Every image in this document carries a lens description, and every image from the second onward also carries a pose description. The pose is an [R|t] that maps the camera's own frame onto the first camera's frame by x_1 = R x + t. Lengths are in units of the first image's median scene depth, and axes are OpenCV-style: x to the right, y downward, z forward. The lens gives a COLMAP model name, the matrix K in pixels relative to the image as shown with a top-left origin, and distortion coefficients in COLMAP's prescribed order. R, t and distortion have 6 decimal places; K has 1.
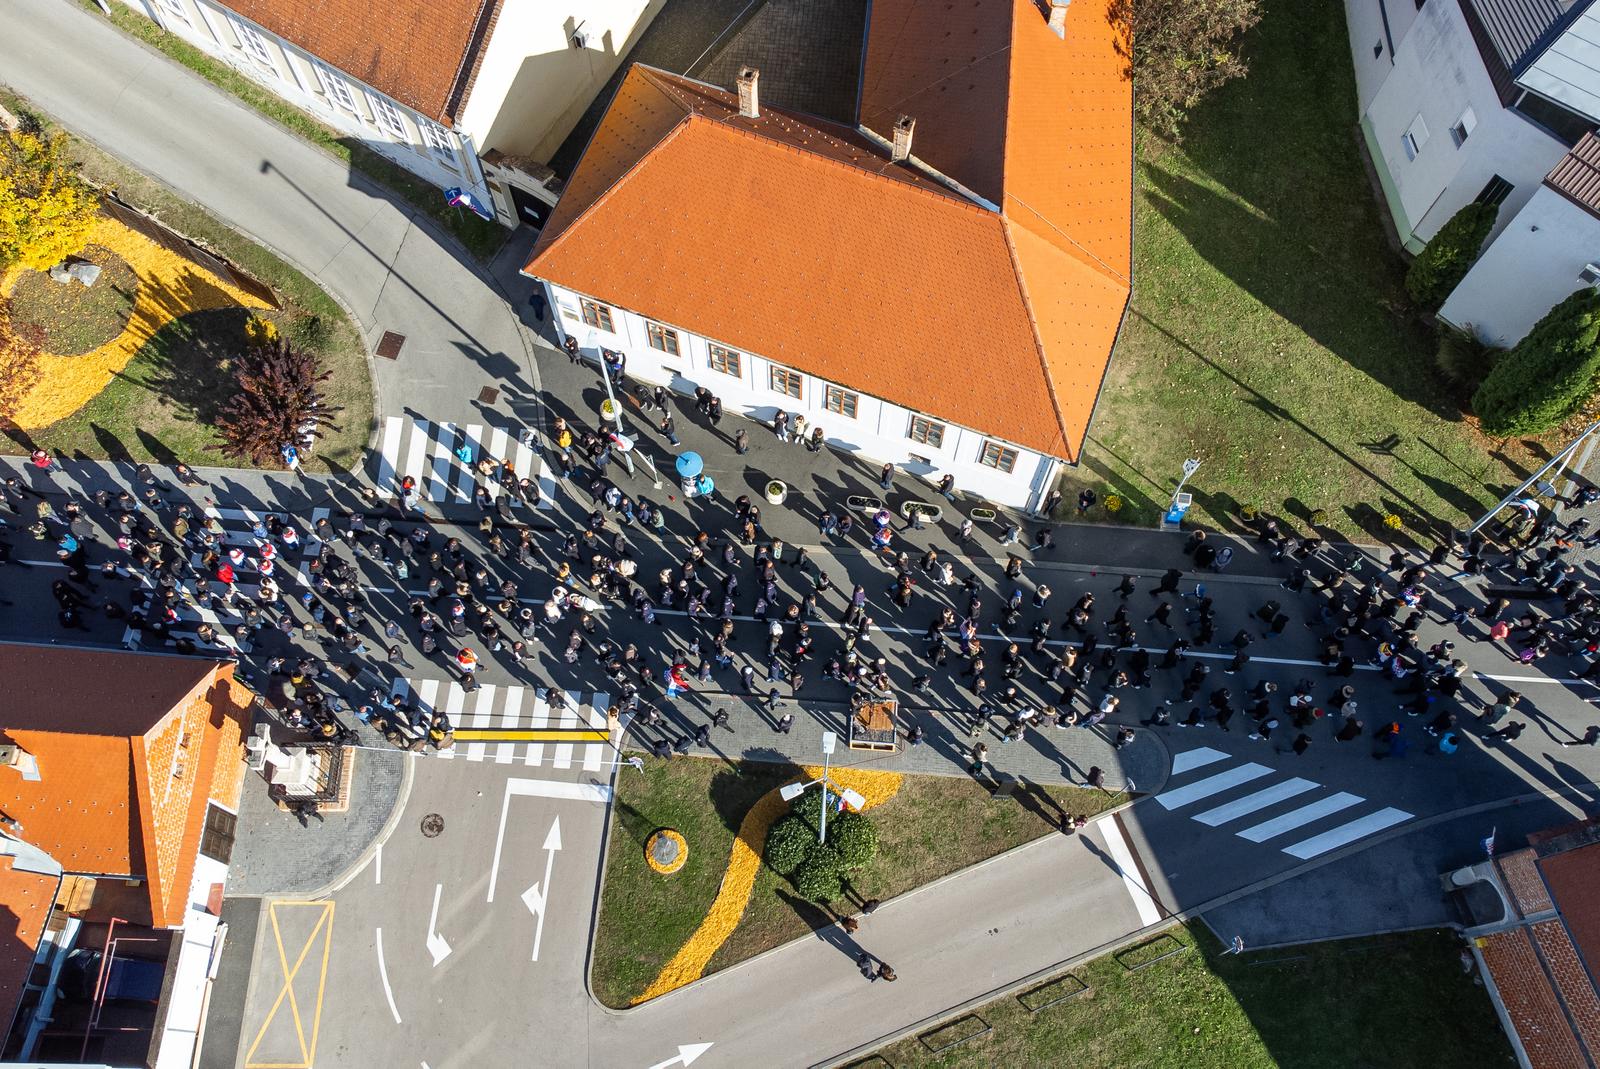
lens RADIAL K [[1409.5, 0, 794.1], [0, 1409.5, 534.0], [0, 0, 1]] dist [0.040239, 0.014649]
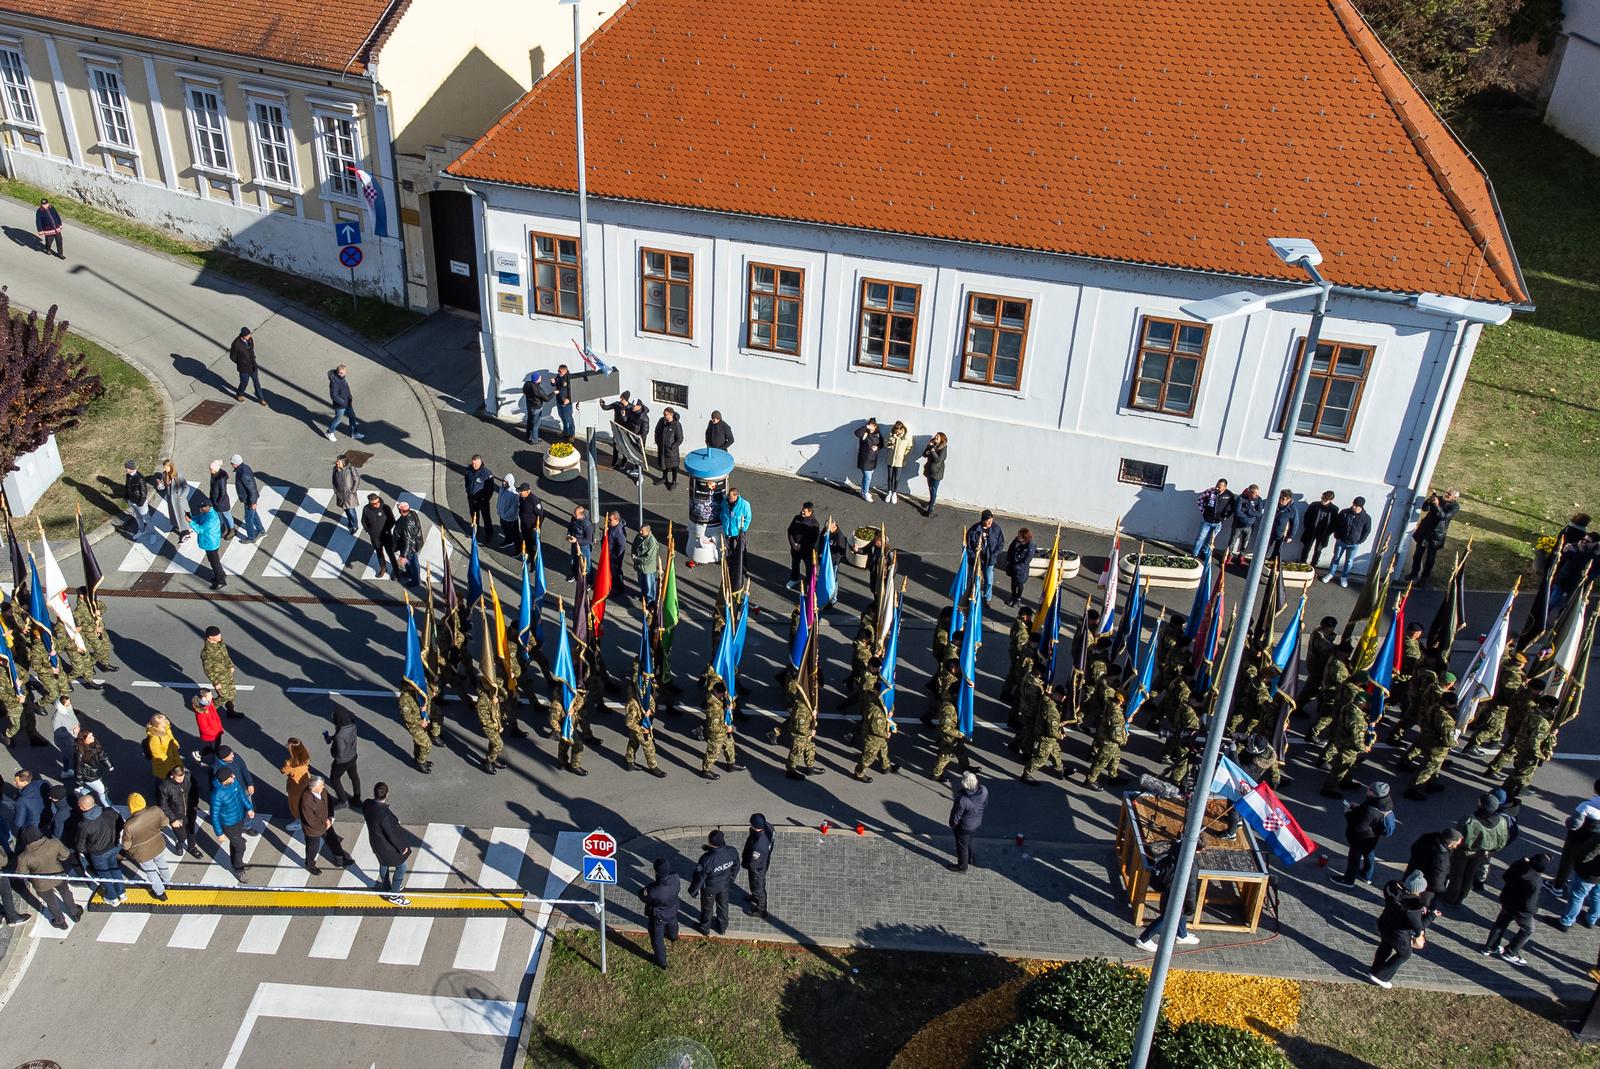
lens RADIAL K [[1412.0, 0, 643.8], [0, 1412.0, 531.7], [0, 0, 1]] dist [0.035993, 0.029412]
pose [[0.999379, 0.011016, -0.033467, -0.085480], [-0.028985, 0.797068, -0.603194, 0.310193], [0.020031, 0.603789, 0.796892, 0.620333]]
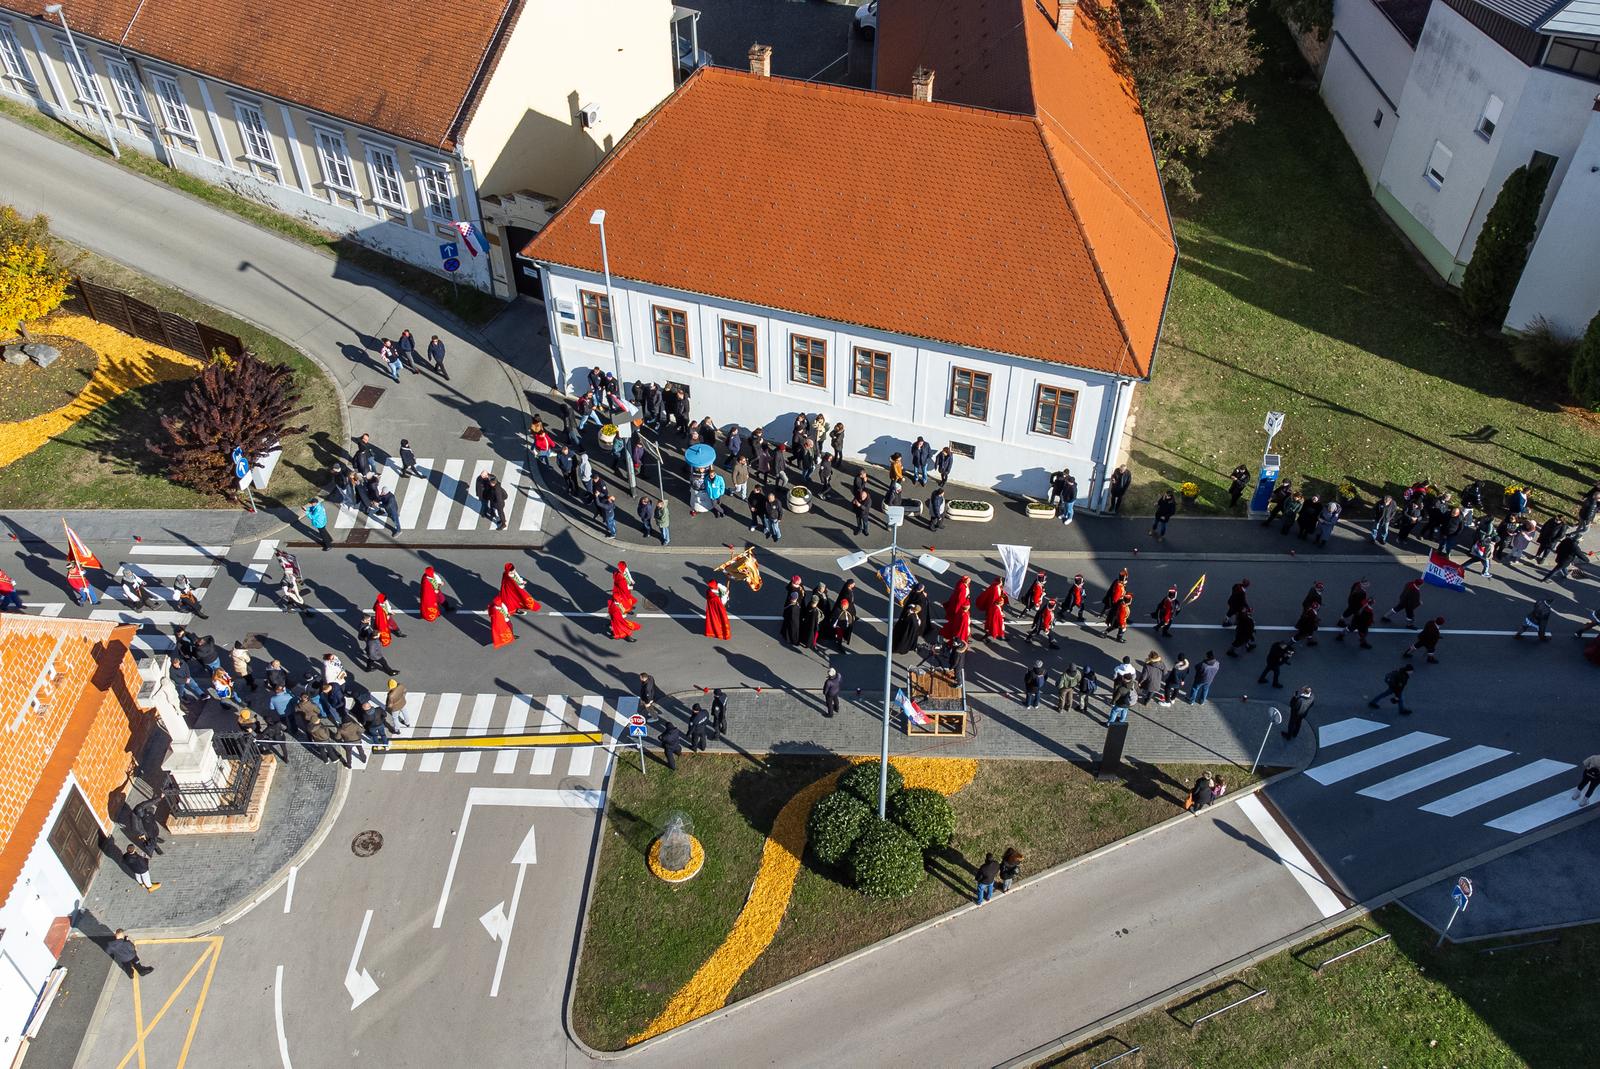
lens RADIAL K [[1409.5, 0, 794.1], [0, 1409.5, 534.0], [0, 0, 1]] dist [0.040239, 0.014649]
pose [[0.999414, -0.027085, 0.020937, -0.037807], [0.033332, 0.909318, -0.414764, 0.378230], [-0.007805, 0.415219, 0.909688, 0.236865]]
